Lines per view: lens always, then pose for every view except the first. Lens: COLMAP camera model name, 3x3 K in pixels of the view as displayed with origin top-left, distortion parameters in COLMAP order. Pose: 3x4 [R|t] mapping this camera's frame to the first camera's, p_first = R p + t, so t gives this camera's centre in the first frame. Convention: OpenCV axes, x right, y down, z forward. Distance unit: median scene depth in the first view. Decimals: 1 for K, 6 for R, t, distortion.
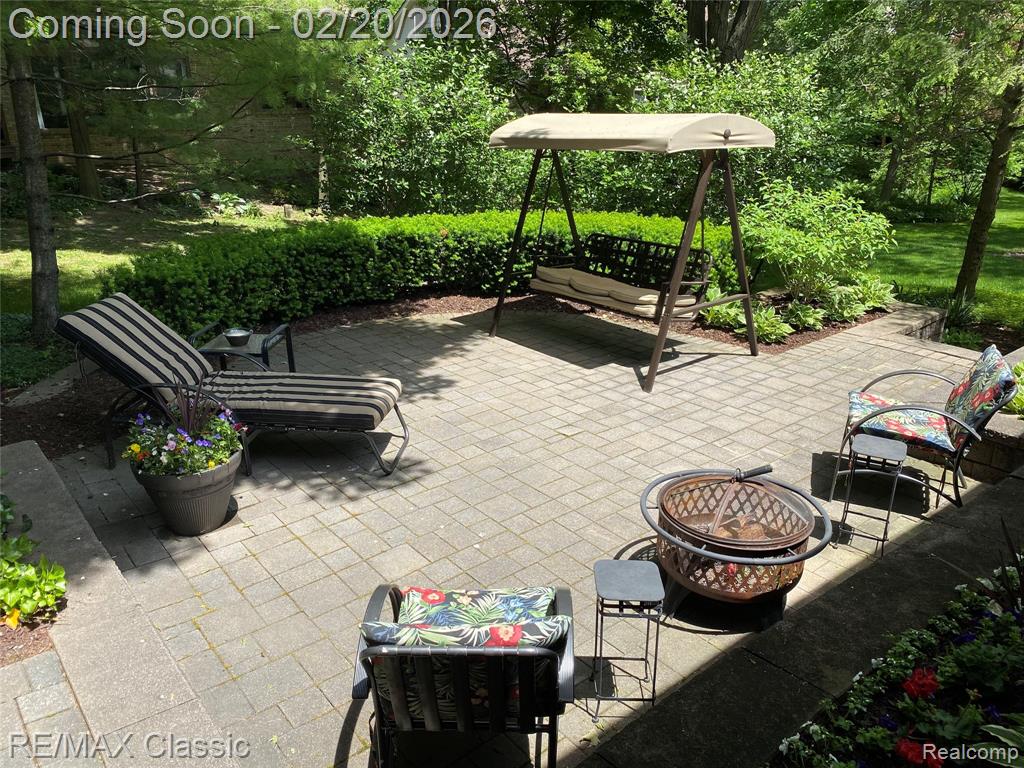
lens RADIAL K [[774.6, 0, 511.2], [0, 774.6, 386.9], [0, 0, 1]] dist [0.000927, -0.001868]
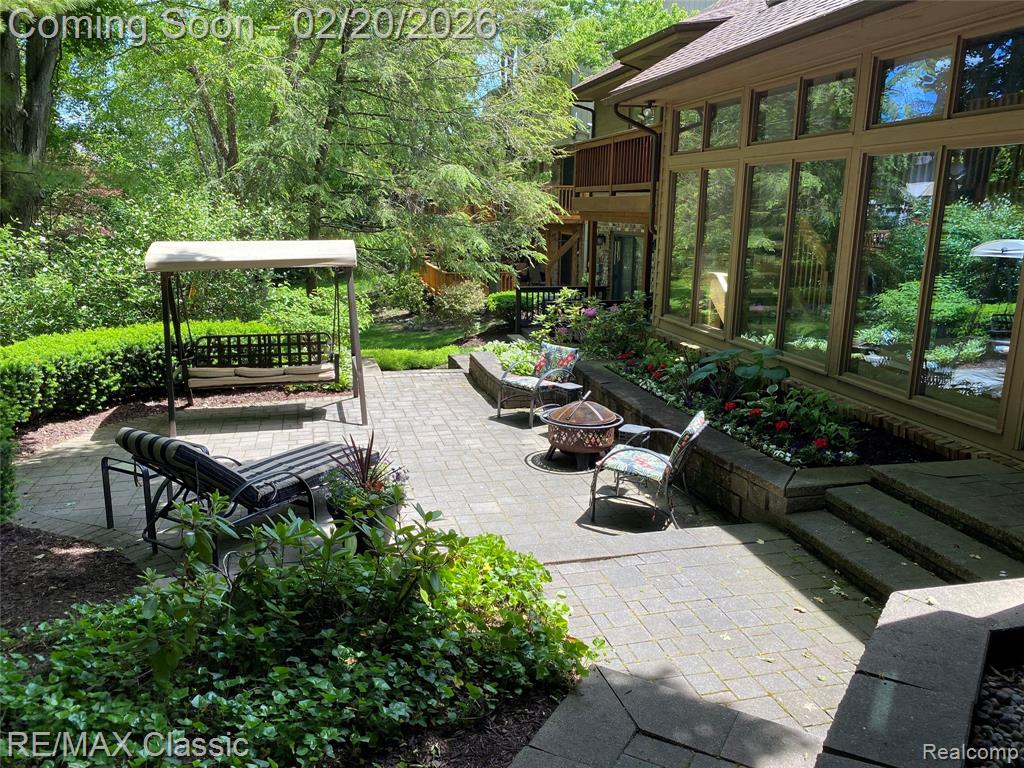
lens RADIAL K [[774.6, 0, 510.4], [0, 774.6, 383.3], [0, 0, 1]] dist [0.000927, -0.001868]
pose [[0.420822, -0.184486, 0.888186, -0.850446], [0.305268, 0.950798, 0.052856, -0.053456], [-0.854237, 0.248892, 0.456434, 0.076814]]
